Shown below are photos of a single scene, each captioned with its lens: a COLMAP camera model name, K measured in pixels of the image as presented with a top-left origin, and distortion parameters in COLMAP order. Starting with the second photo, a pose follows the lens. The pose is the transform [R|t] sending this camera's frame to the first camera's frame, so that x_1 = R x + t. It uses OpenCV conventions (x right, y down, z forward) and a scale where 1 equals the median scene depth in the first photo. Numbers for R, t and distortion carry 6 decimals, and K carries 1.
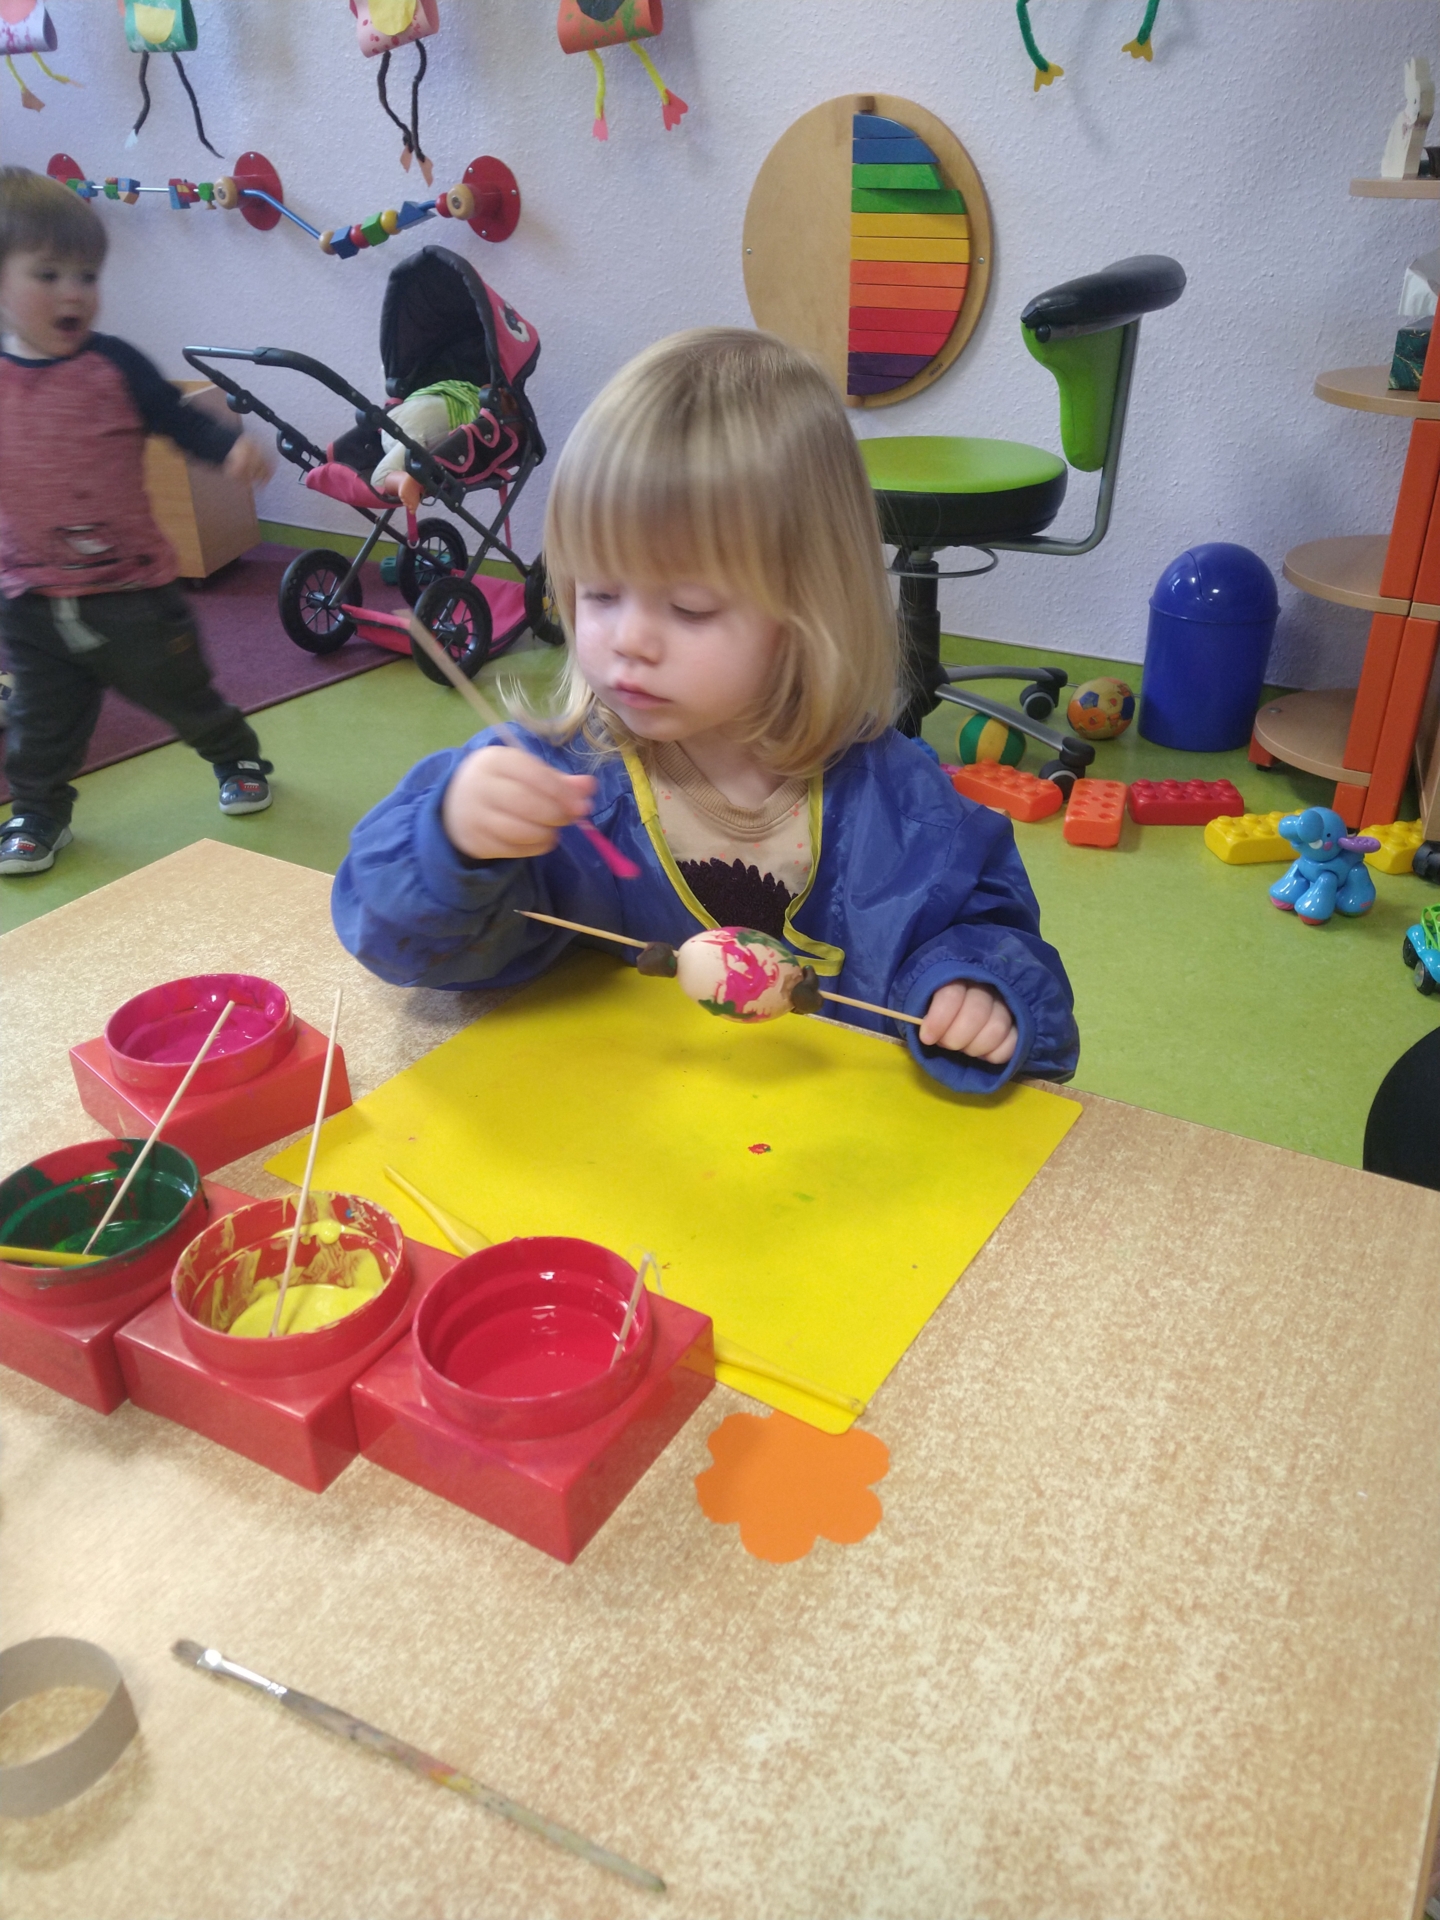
lens RADIAL K [[1494.4, 0, 720.3], [0, 1494.4, 956.9], [0, 0, 1]] dist [-0.009197, 0.005030]
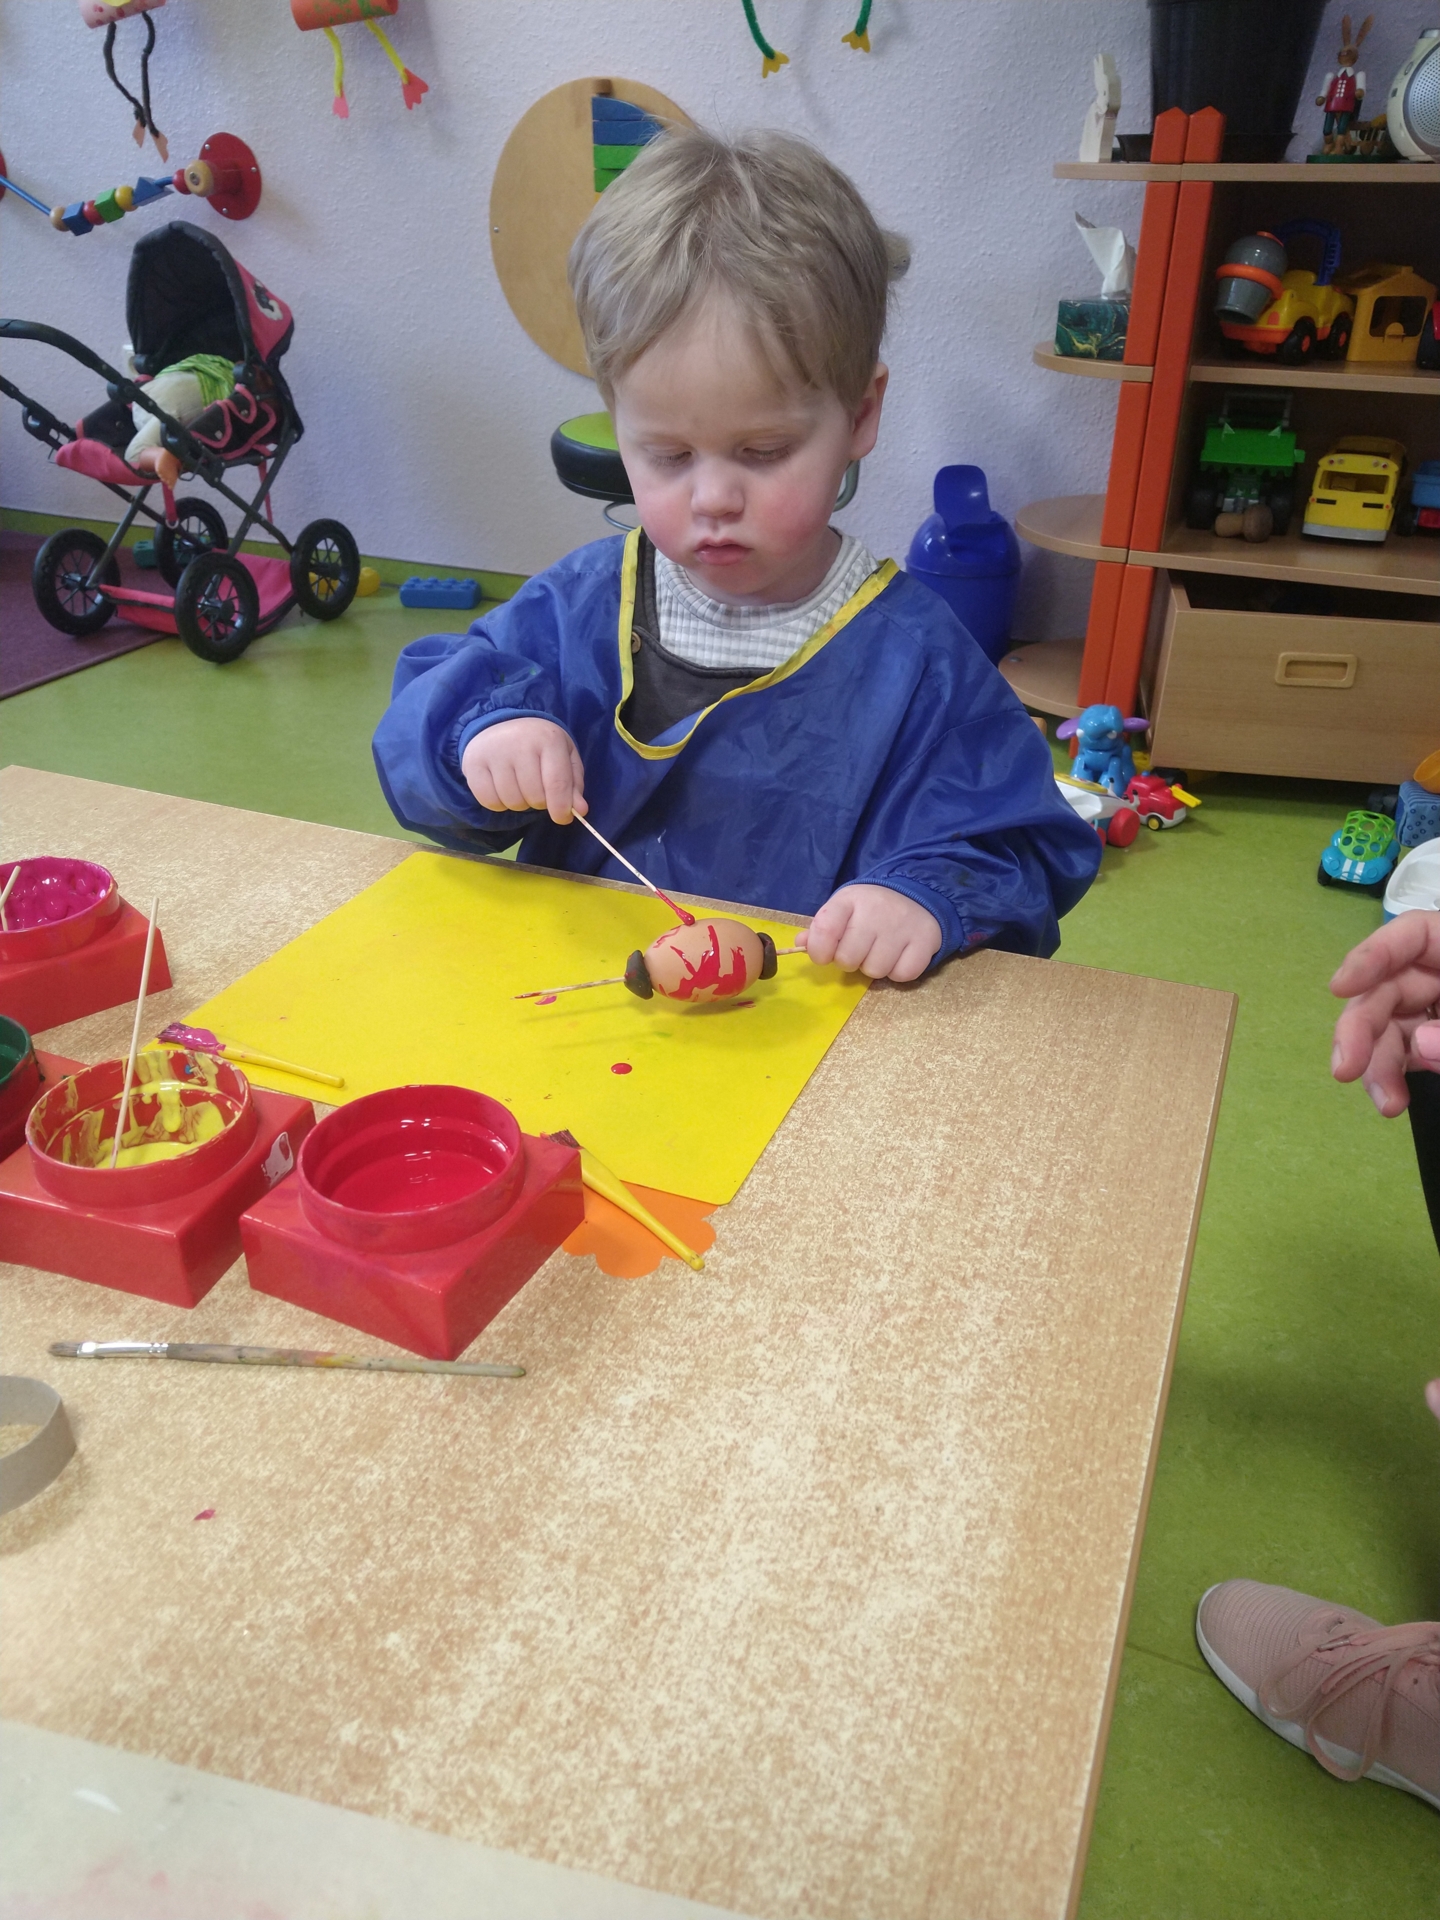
lens RADIAL K [[1494.4, 0, 717.6], [0, 1494.4, 963.8], [0, 0, 1]] dist [-0.009197, 0.005030]
pose [[0.987589, -0.058381, 0.145804, -0.041678], [0.057888, 0.998294, 0.007626, 0.129157], [-0.146001, 0.000909, 0.989284, -0.140112]]
